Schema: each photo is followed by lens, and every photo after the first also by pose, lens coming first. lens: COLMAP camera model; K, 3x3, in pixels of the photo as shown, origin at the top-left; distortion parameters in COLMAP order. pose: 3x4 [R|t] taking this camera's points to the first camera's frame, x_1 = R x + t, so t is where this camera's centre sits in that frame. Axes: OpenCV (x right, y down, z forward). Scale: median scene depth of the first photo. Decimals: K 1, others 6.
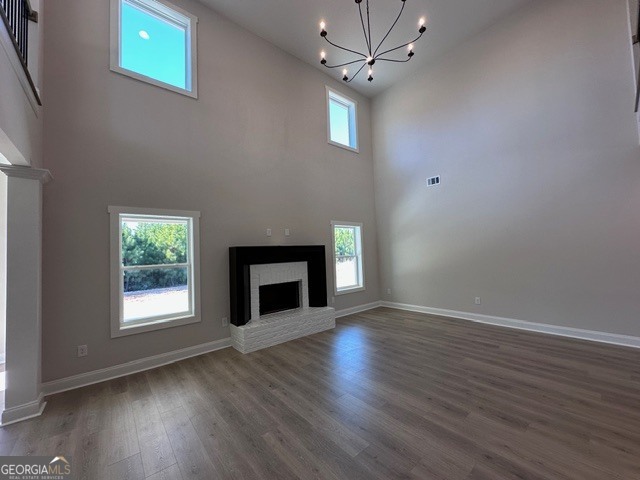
lens RADIAL K [[254.7, 0, 323.1], [0, 254.7, 240.8], [0, 0, 1]] dist [-0.004206, 0.000877]
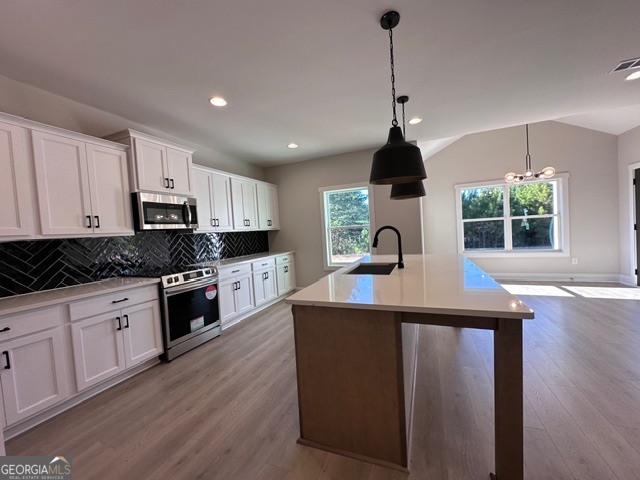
lens RADIAL K [[254.7, 0, 316.8], [0, 254.7, 242.9], [0, 0, 1]] dist [-0.004206, 0.000877]
pose [[0.450800, 0.054651, -0.890951, -0.646999], [0.078492, 0.991831, 0.100554, 0.033054], [0.889167, -0.115262, 0.442827, -0.717961]]
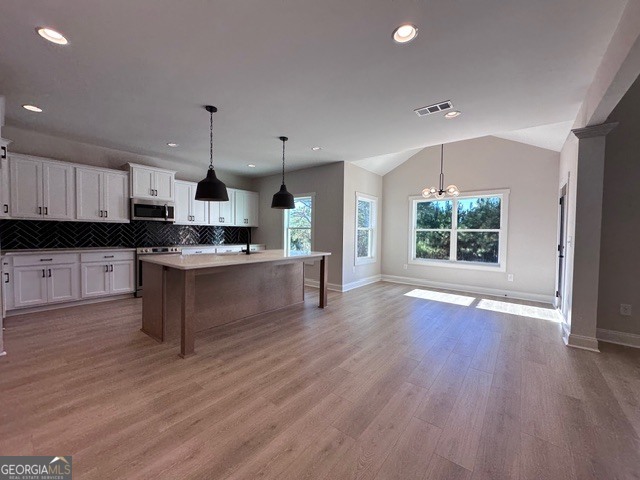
lens RADIAL K [[254.7, 0, 317.6], [0, 254.7, 240.7], [0, 0, 1]] dist [-0.004206, 0.000877]
pose [[0.181536, 0.070412, -0.980860, -0.169690], [0.020040, 0.996961, 0.075277, 0.054198], [0.983180, -0.033322, 0.179573, -0.224941]]
